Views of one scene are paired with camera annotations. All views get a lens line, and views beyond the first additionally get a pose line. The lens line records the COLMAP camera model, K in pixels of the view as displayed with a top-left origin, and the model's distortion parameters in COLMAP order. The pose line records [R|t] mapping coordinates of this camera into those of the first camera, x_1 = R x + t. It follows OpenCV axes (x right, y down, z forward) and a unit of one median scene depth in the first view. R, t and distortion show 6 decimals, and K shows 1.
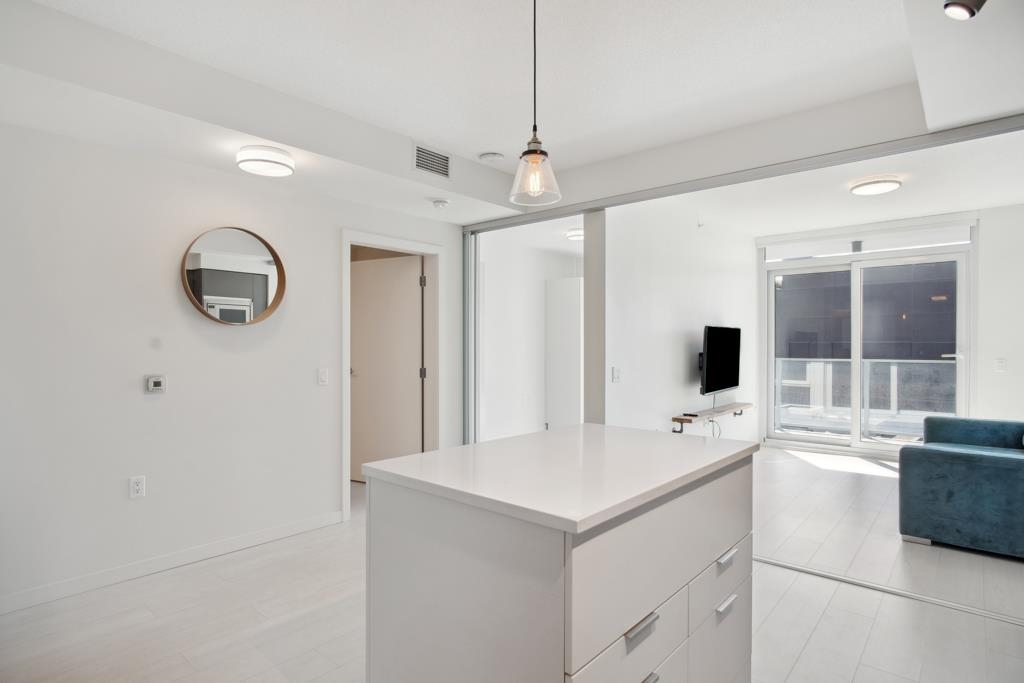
lens RADIAL K [[537.2, 0, 512.0], [0, 537.2, 341.5], [0, 0, 1]] dist [-0.001549, -0.000043]
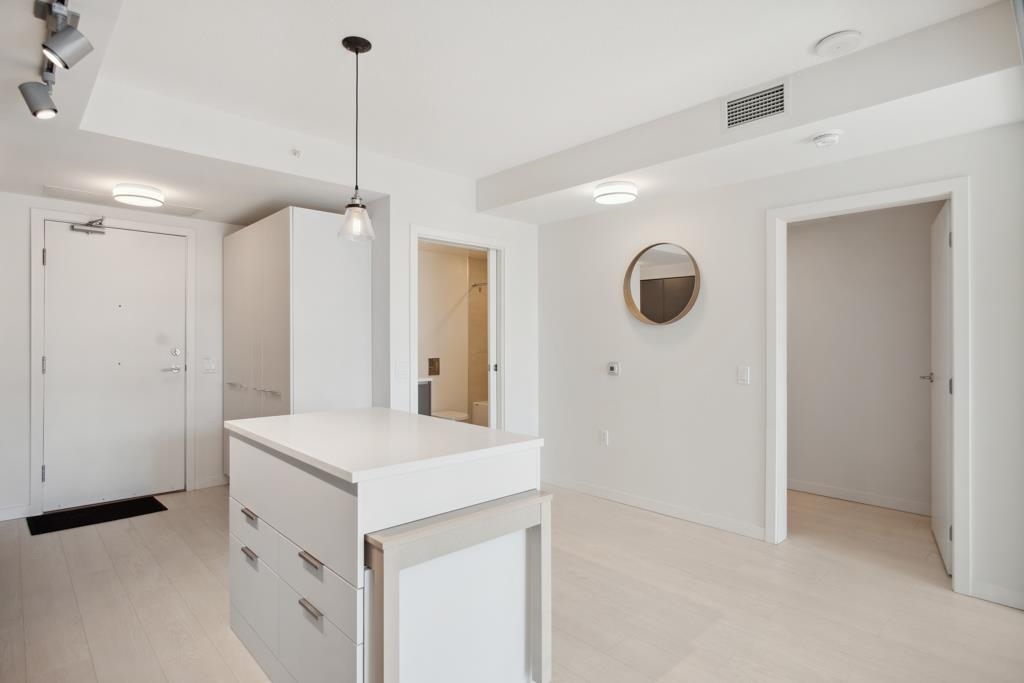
lens RADIAL K [[537.2, 0, 512.0], [0, 537.2, 341.5], [0, 0, 1]] dist [-0.001549, -0.000043]
pose [[-0.118290, -0.001050, -0.992979, 0.808564], [0.005074, 0.999986, -0.001661, 0.006470], [0.992966, -0.005235, -0.118283, 0.903296]]
